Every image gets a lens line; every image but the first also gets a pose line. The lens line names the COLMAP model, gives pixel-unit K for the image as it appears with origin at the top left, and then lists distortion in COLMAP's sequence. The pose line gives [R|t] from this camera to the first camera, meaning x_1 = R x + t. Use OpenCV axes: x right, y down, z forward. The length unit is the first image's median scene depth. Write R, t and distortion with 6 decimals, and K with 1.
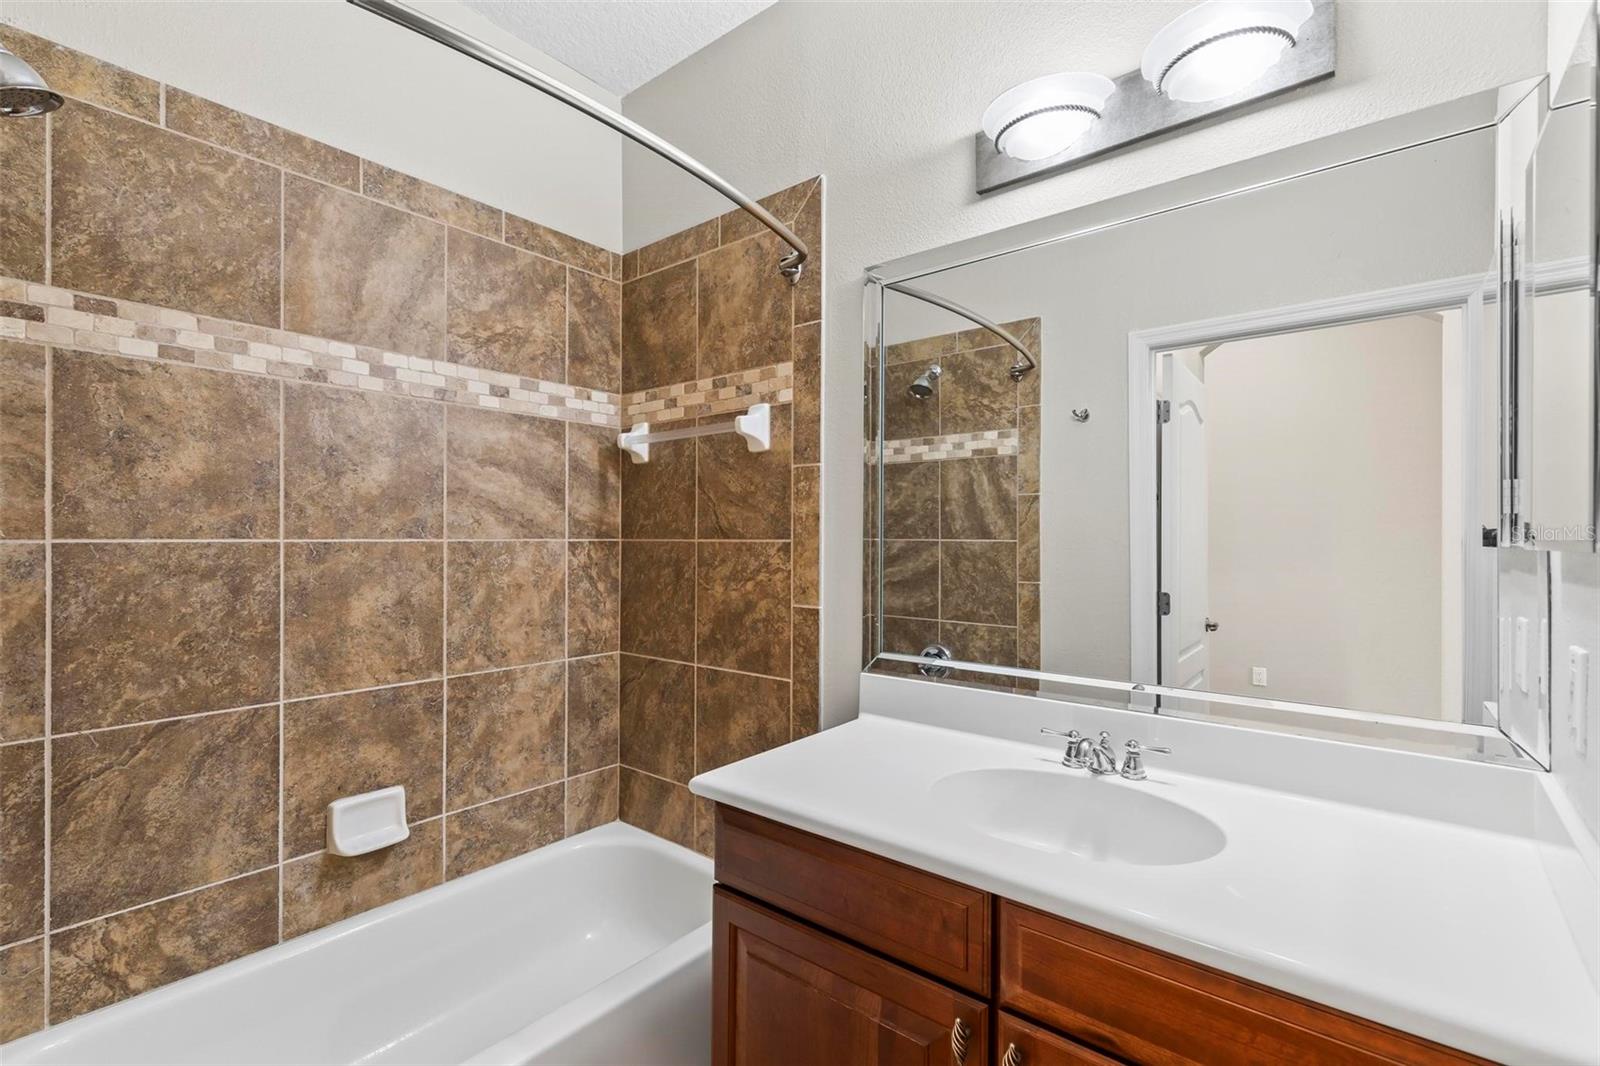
lens RADIAL K [[728.3, 0, 804.4], [0, 728.3, 538.4], [0, 0, 1]] dist [0.000853, 0.001822]
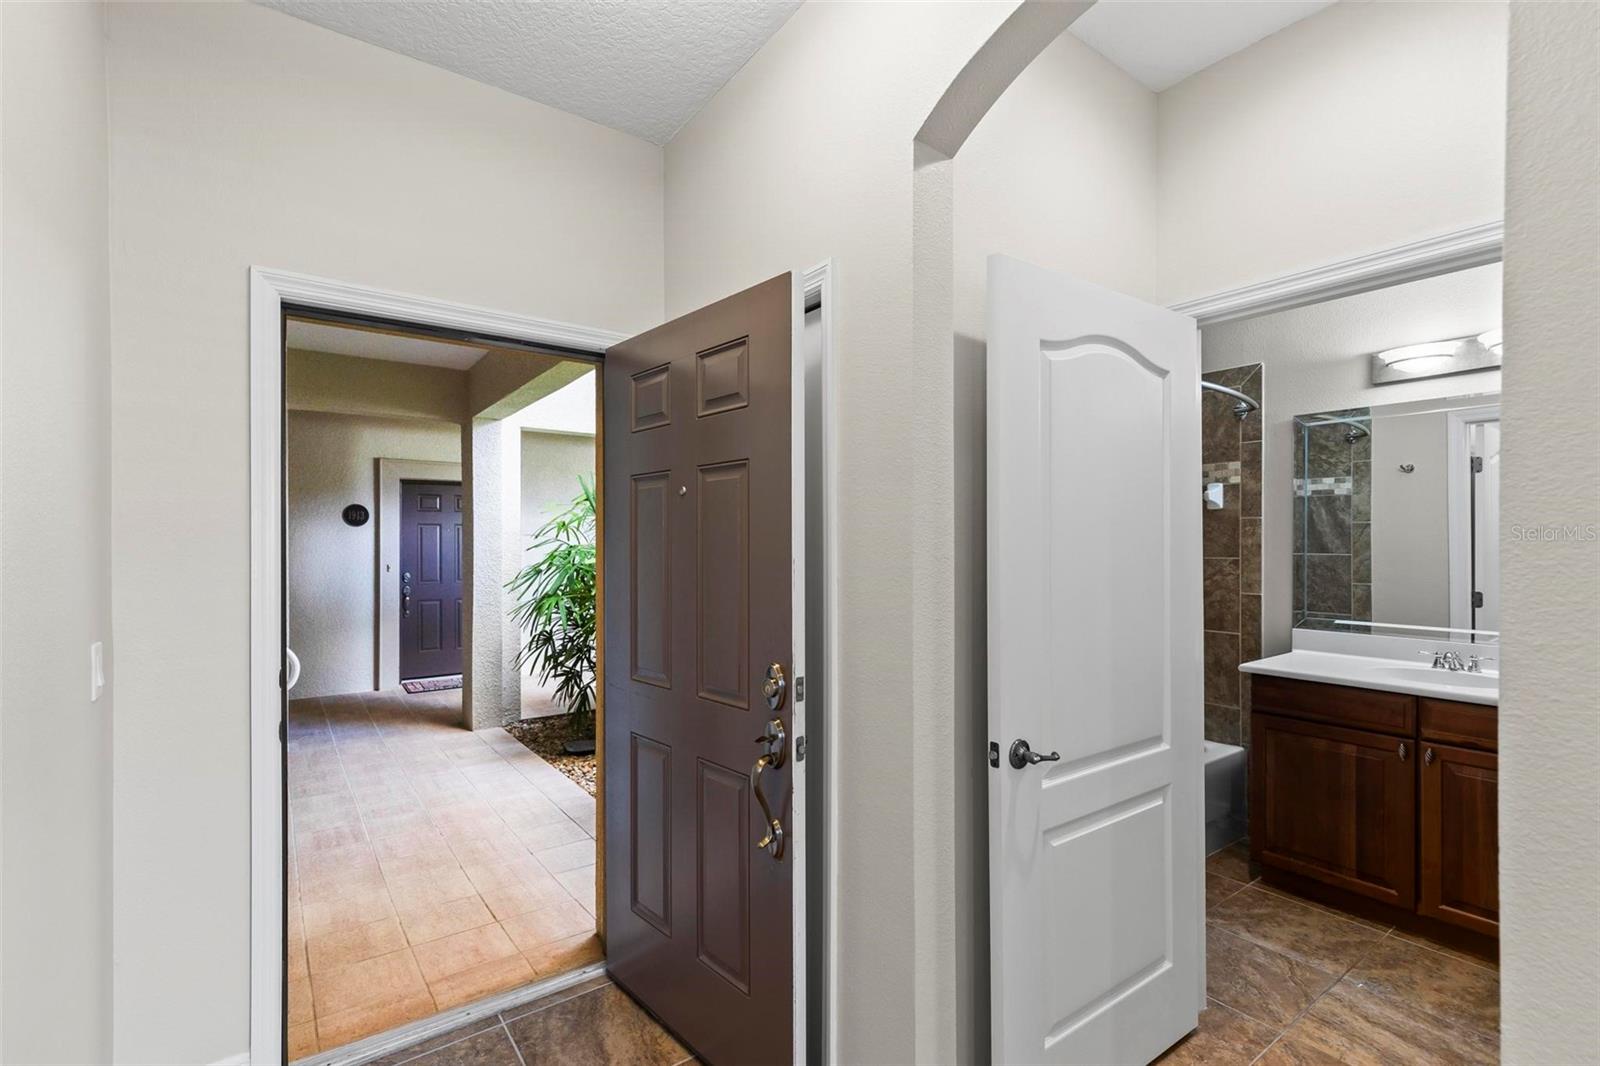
lens RADIAL K [[728.3, 0, 800.8], [0, 728.3, 538.6], [0, 0, 1]] dist [0.000853, 0.001822]
pose [[0.964501, -0.002622, -0.264068, -0.626720], [0.002264, 0.999996, -0.001662, -0.047748], [0.264071, 0.001005, 0.964503, -1.122132]]
